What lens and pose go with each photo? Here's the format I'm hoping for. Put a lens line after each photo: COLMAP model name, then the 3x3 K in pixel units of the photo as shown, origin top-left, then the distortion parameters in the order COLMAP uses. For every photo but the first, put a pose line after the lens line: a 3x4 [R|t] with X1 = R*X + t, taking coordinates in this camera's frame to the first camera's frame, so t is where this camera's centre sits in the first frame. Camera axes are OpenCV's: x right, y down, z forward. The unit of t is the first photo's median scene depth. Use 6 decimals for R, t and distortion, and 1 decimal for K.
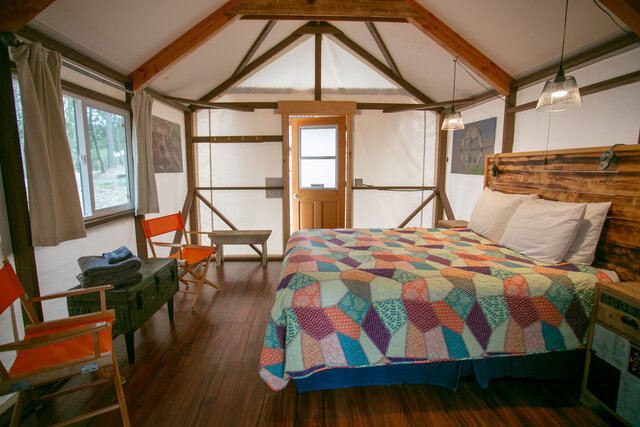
lens RADIAL K [[310.7, 0, 315.5], [0, 310.7, 211.4], [0, 0, 1]] dist [-0.076543, 0.033761]
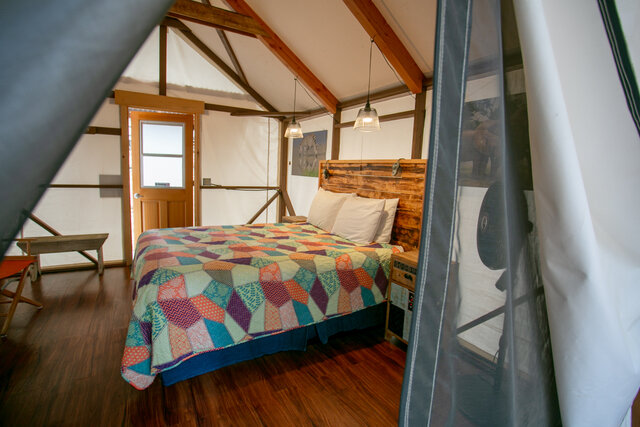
lens RADIAL K [[310.7, 0, 315.5], [0, 310.7, 211.4], [0, 0, 1]] dist [-0.076543, 0.033761]
pose [[0.876744, -0.021622, 0.480471, -0.063627], [0.022610, 0.999737, 0.003732, 0.013889], [-0.480426, 0.007591, 0.877002, -0.093439]]
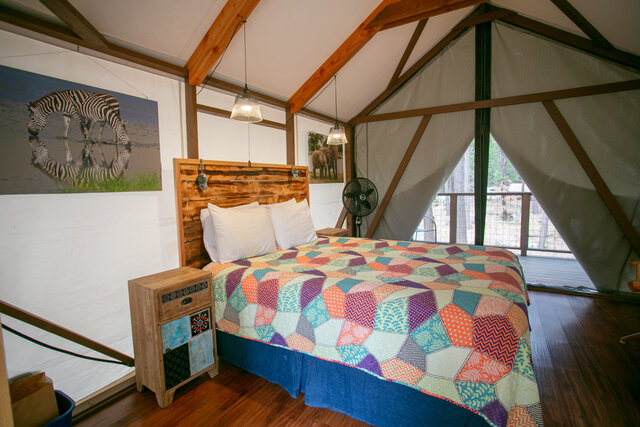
lens RADIAL K [[310.7, 0, 315.5], [0, 310.7, 211.4], [0, 0, 1]] dist [-0.076543, 0.033761]
pose [[-0.832900, -0.031064, 0.552551, -0.078100], [0.099706, 0.973663, 0.205033, -0.245321], [-0.544367, 0.225865, -0.807867, 1.892626]]
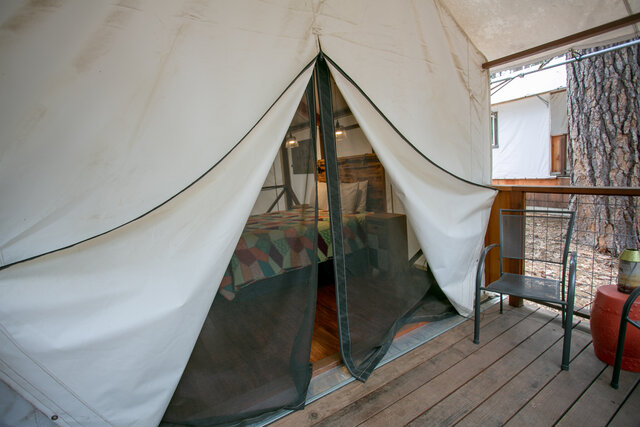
lens RADIAL K [[310.7, 0, 315.5], [0, 310.7, 211.4], [0, 0, 1]] dist [-0.076543, 0.033761]
pose [[0.870636, -0.138397, 0.472058, -0.334691], [0.150597, 0.988522, 0.012061, 0.085122], [-0.468308, 0.060590, 0.881485, -0.617621]]
